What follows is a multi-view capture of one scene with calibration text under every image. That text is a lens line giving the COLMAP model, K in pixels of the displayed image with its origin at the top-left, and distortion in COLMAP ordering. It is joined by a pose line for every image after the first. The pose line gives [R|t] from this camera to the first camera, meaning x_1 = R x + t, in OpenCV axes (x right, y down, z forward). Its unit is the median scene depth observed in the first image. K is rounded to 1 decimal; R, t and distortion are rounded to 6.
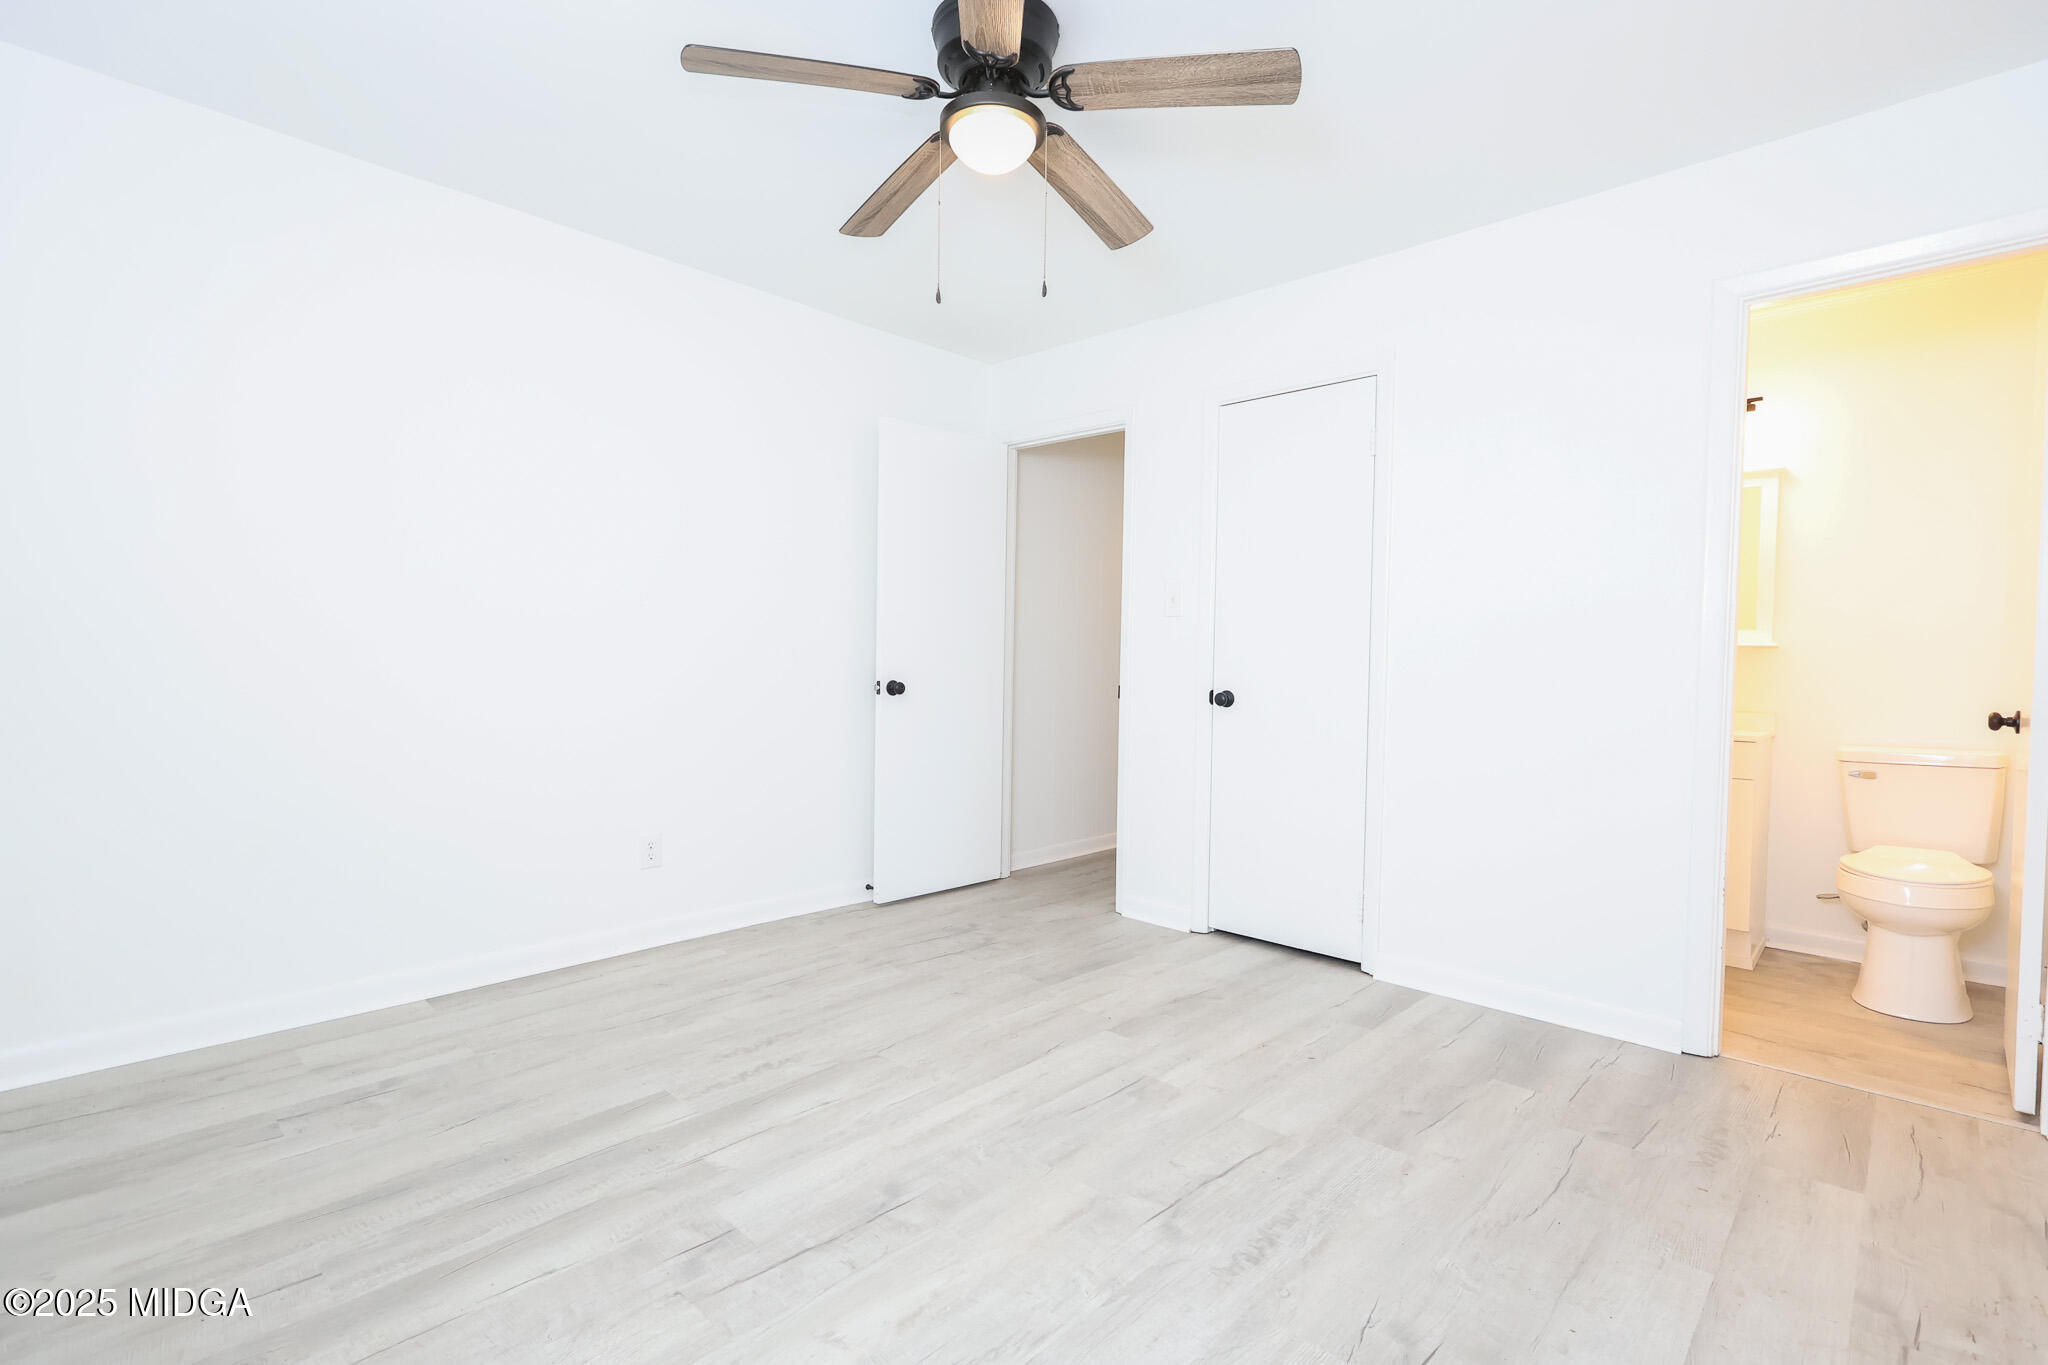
lens RADIAL K [[946.1, 0, 1024.0], [0, 946.1, 682.5], [0, 0, 1]] dist [-0.004459, 0.001248]
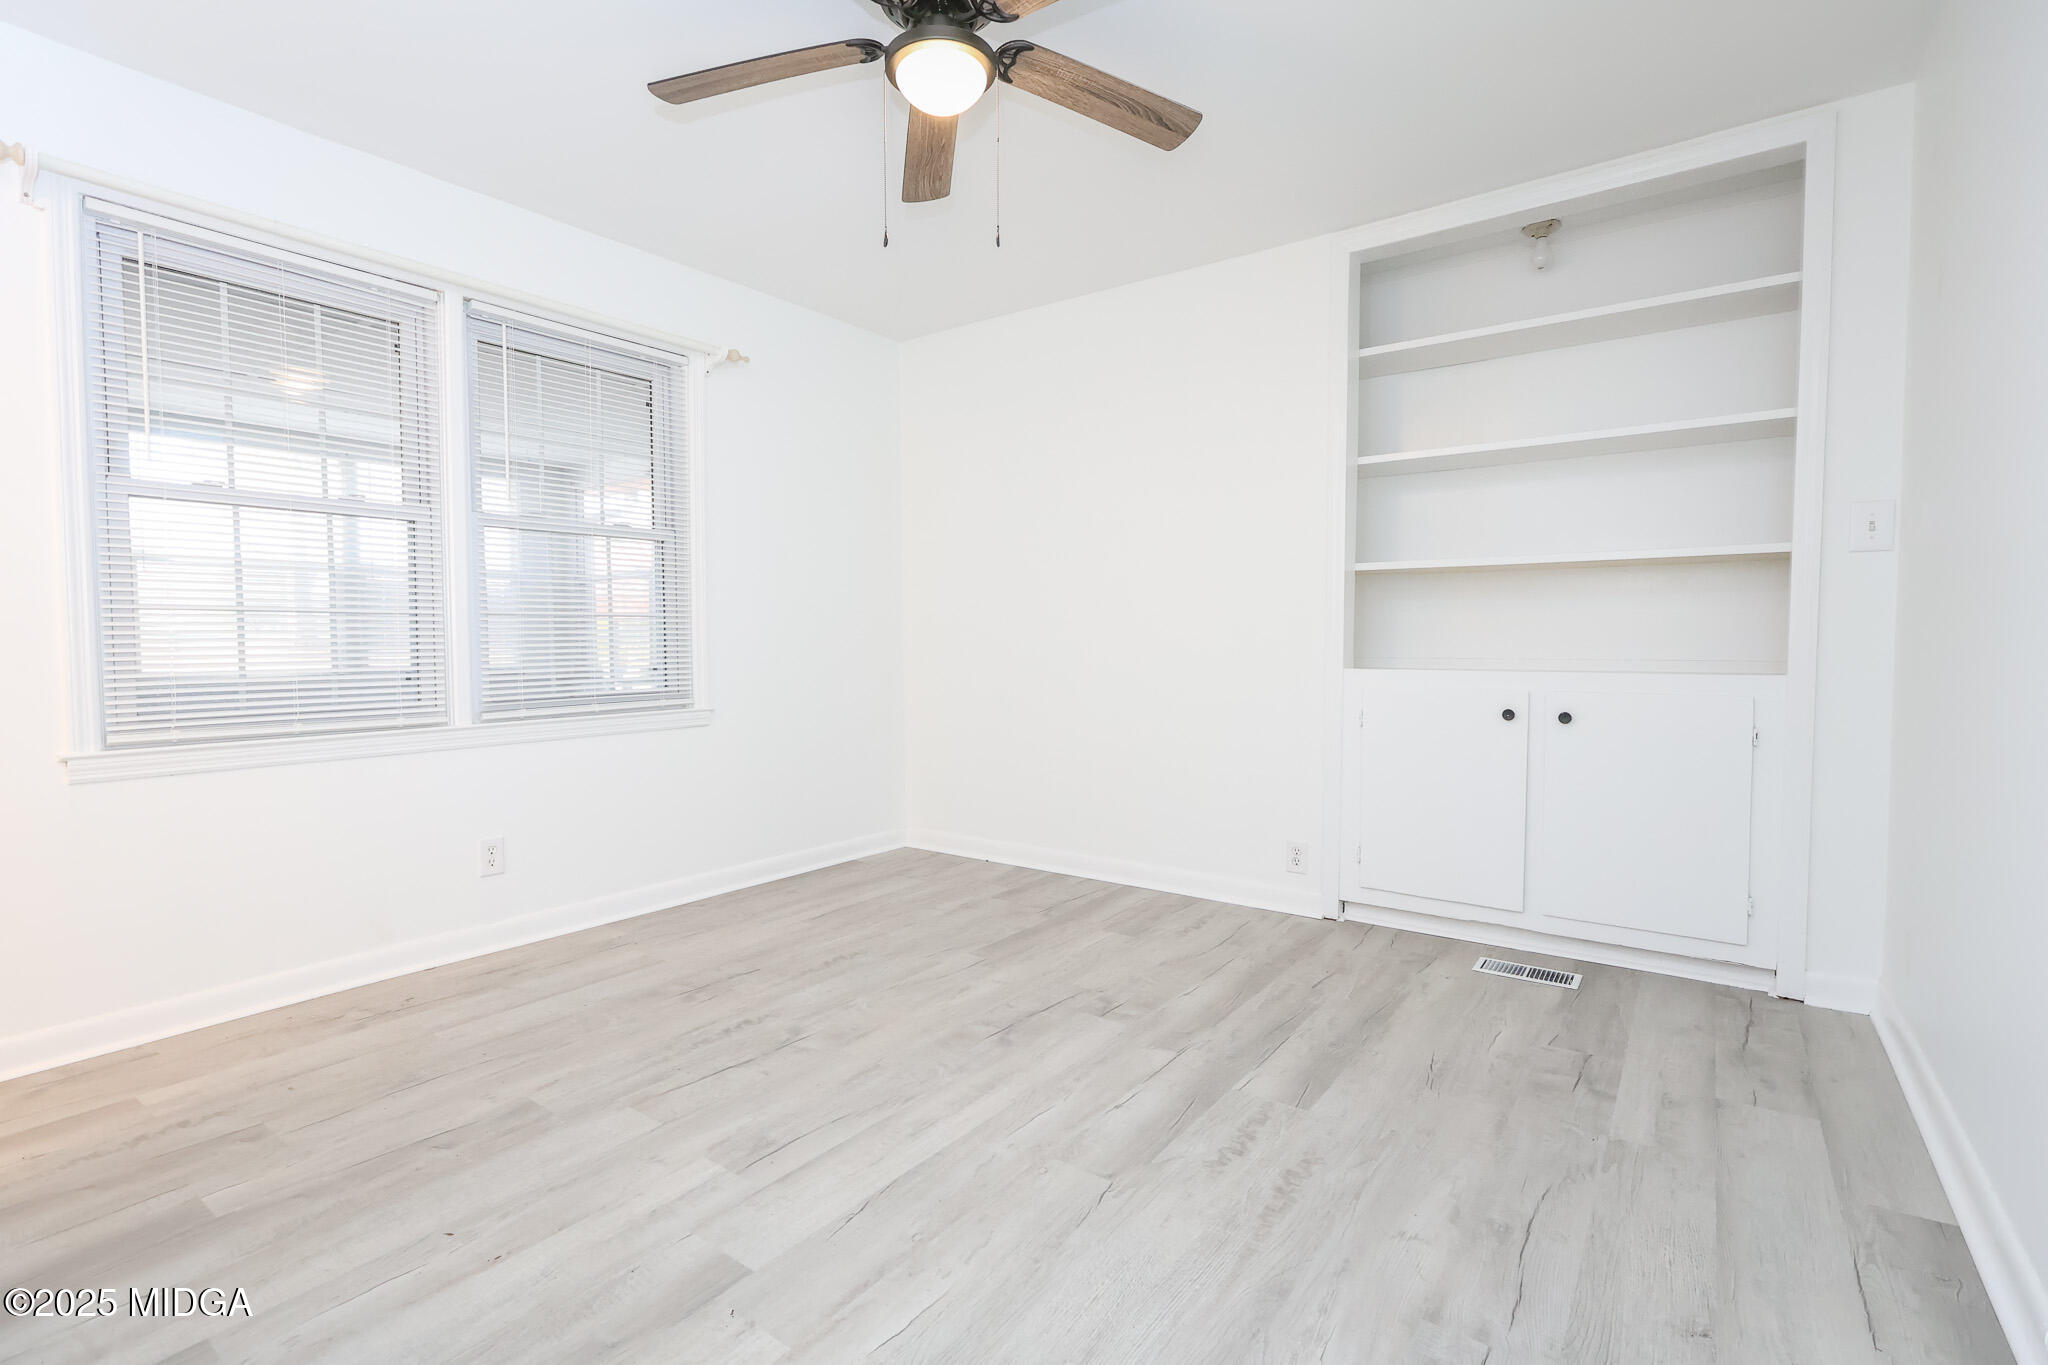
lens RADIAL K [[946.1, 0, 1024.0], [0, 946.1, 682.5], [0, 0, 1]] dist [-0.004459, 0.001248]
pose [[-0.991533, -0.006468, -0.129692, 0.003942], [-0.015430, 0.997551, 0.068219, -0.030621], [0.128934, 0.069643, -0.989205, 2.010642]]
